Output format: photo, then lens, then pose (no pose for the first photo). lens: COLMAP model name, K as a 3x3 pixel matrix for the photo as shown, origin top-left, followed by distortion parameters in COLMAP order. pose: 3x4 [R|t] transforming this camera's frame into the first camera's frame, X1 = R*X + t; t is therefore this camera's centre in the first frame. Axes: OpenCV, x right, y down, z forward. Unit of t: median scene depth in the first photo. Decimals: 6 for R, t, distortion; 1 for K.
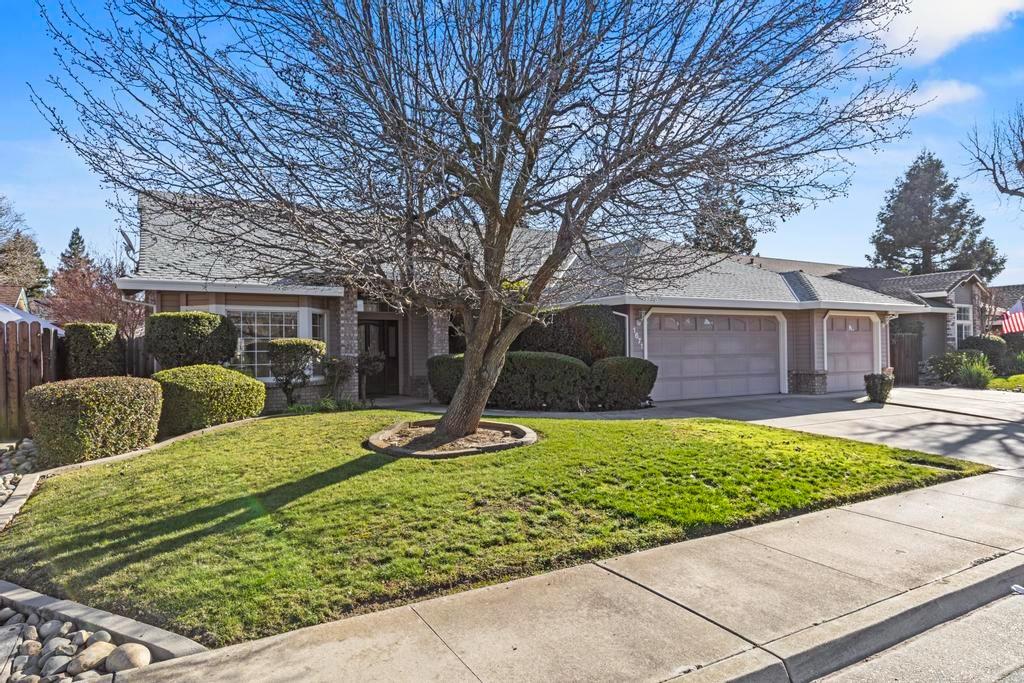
lens RADIAL K [[636.2, 0, 512.0], [0, 636.2, 341.5], [0, 0, 1]] dist [-0.002607, -0.000554]
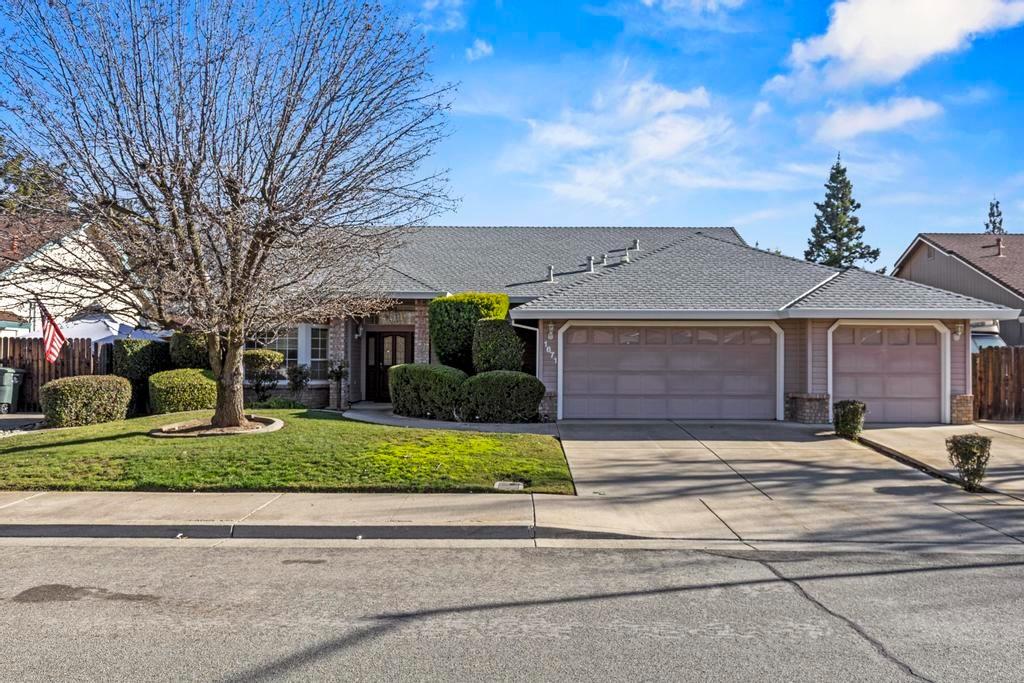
lens RADIAL K [[766.0, 0, 512.0], [0, 766.0, 341.5], [0, 0, 1]] dist [0.000935, -0.002287]
pose [[0.856149, 0.004251, -0.516712, 0.755601], [-0.007457, 0.999964, -0.004128, -0.016531], [0.516676, 0.007387, 0.856149, -0.041338]]
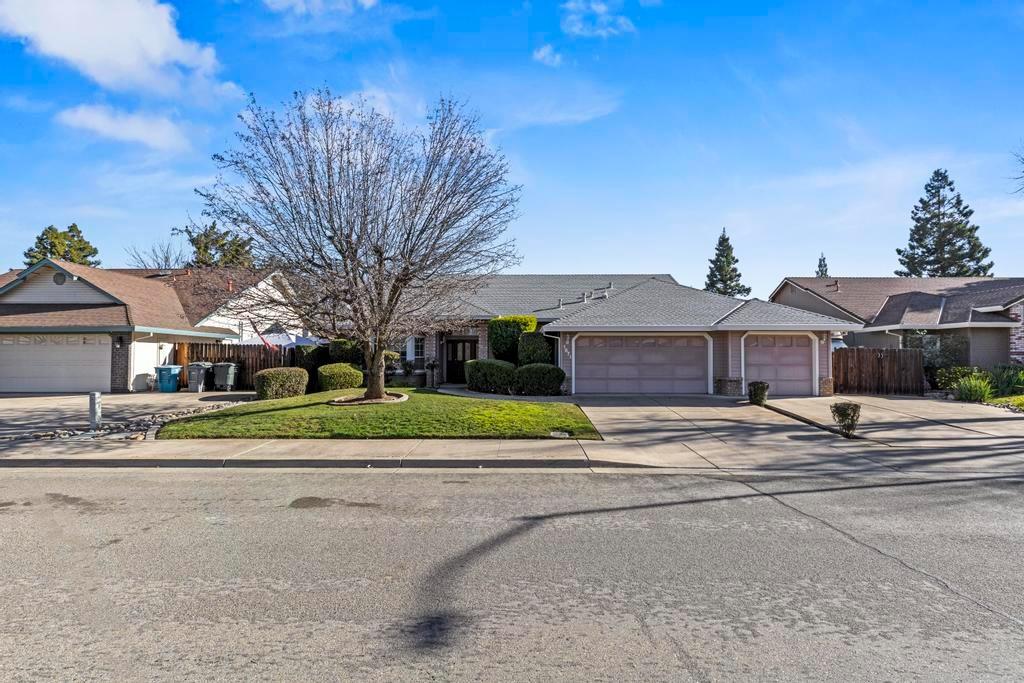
lens RADIAL K [[472.6, 0, 512.0], [0, 472.6, 341.5], [0, 0, 1]] dist [0.010375, -0.000205]
pose [[0.852432, -0.003394, -0.522827, 0.694634], [-0.004071, 0.999906, -0.013129, -0.015585], [0.522822, 0.013320, 0.852338, -0.076415]]
